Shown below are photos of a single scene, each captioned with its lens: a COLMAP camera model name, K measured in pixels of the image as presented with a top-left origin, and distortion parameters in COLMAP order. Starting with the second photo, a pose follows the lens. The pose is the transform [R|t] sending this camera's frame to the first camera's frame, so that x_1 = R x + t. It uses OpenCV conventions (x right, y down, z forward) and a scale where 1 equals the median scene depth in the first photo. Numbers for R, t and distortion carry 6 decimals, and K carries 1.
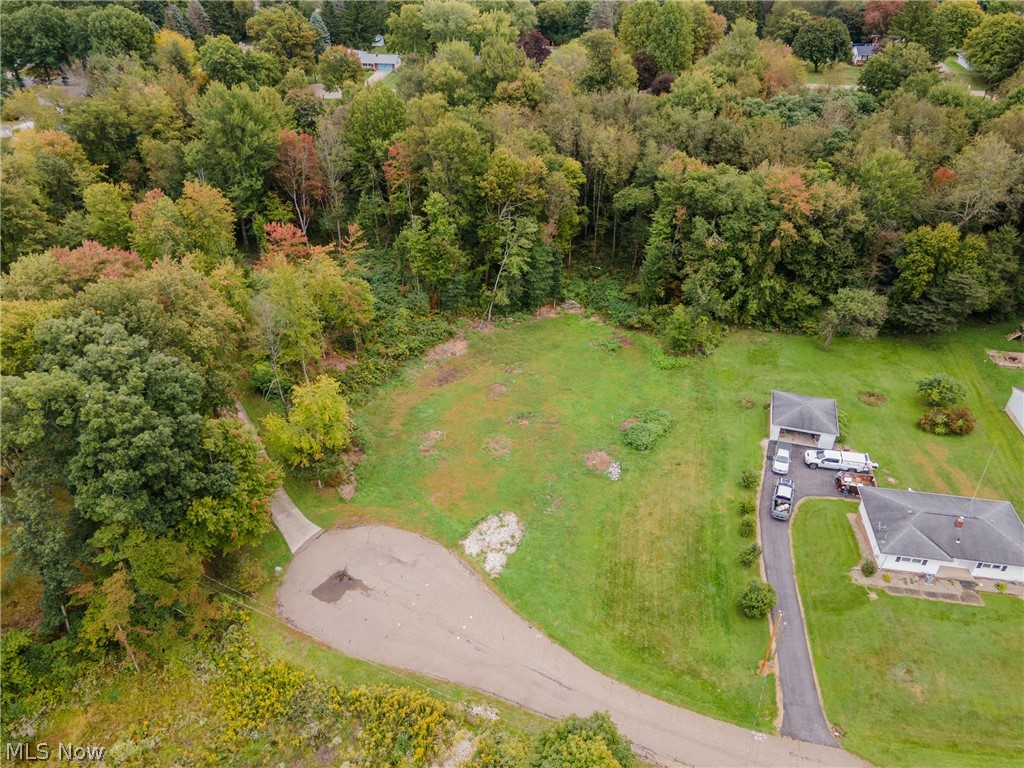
lens RADIAL K [[742.5, 0, 508.2], [0, 742.5, 386.0], [0, 0, 1]] dist [0.026856, 0.051893]
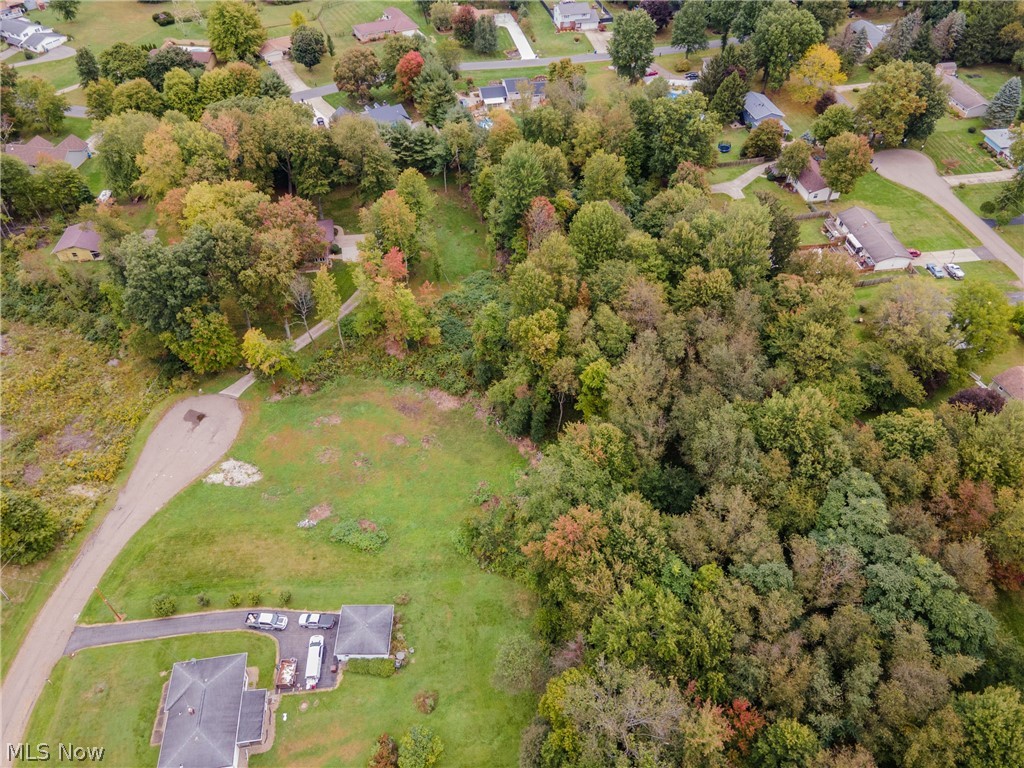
lens RADIAL K [[742.5, 0, 508.2], [0, 742.5, 386.0], [0, 0, 1]] dist [0.026856, 0.051893]
pose [[0.290822, 0.683503, -0.669511, 1.165481], [-0.551688, 0.691510, 0.466320, -1.062514], [0.781705, 0.233745, 0.578187, 0.492083]]
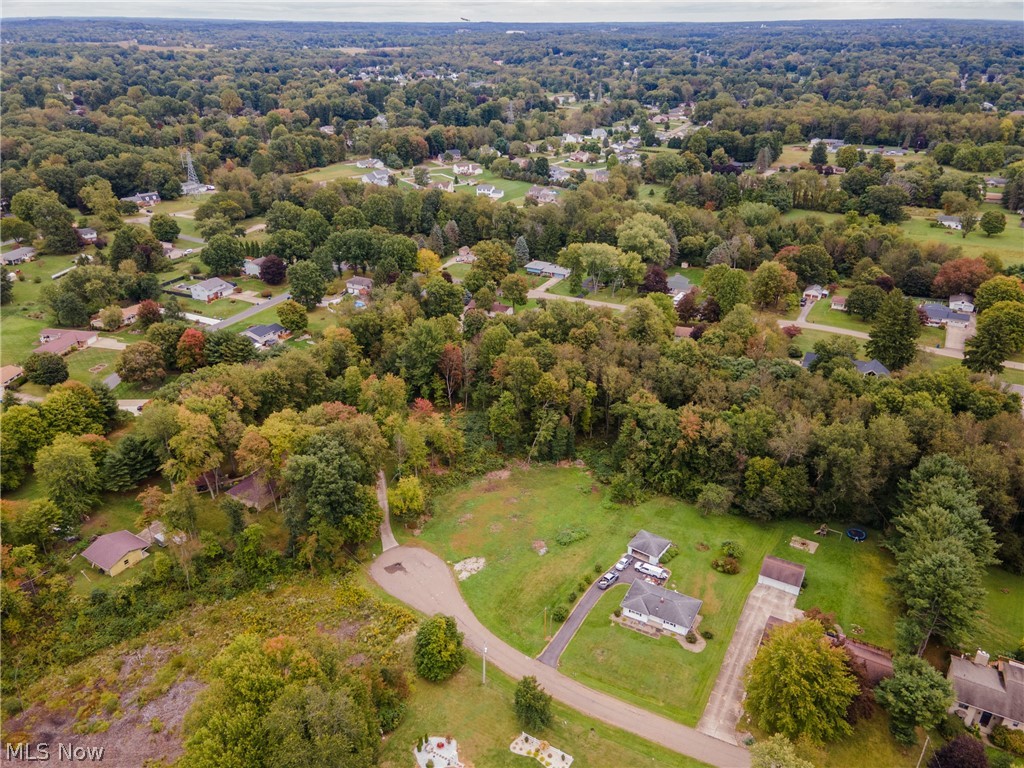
lens RADIAL K [[742.5, 0, 508.2], [0, 742.5, 386.0], [0, 0, 1]] dist [0.026856, 0.051893]
pose [[0.939955, 0.151160, -0.305999, 0.685693], [-0.196823, 0.972545, -0.124167, -0.056804], [0.278829, 0.176939, 0.943900, -1.115317]]
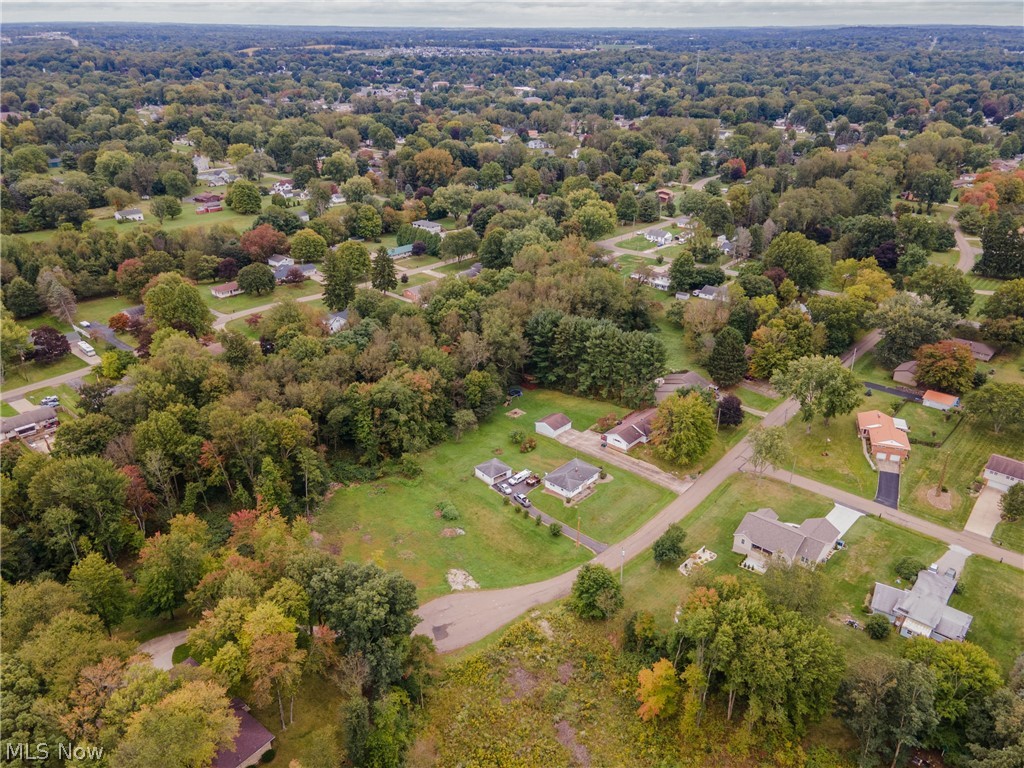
lens RADIAL K [[742.5, 0, 508.2], [0, 742.5, 386.0], [0, 0, 1]] dist [0.026856, 0.051893]
pose [[0.554035, -0.351468, 0.754663, -1.374947], [0.475429, 0.877723, 0.059746, -0.342609], [-0.683384, 0.325687, 0.653387, -0.650697]]
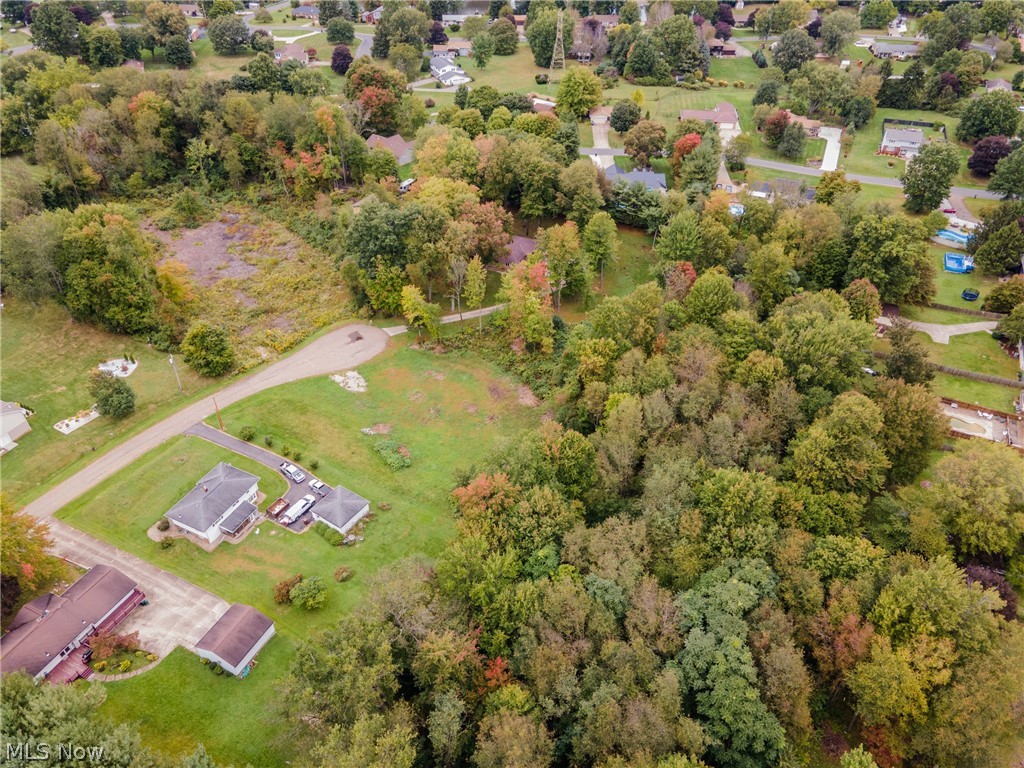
lens RADIAL K [[743.4, 0, 512.0], [0, 743.4, 384.0], [0, 0, 1]] dist [0.042205, 0.006814]
pose [[-0.292581, 0.599650, -0.744860, 1.477856], [-0.551984, 0.530156, 0.643621, -1.451224], [0.780839, 0.599462, 0.175883, 1.025879]]
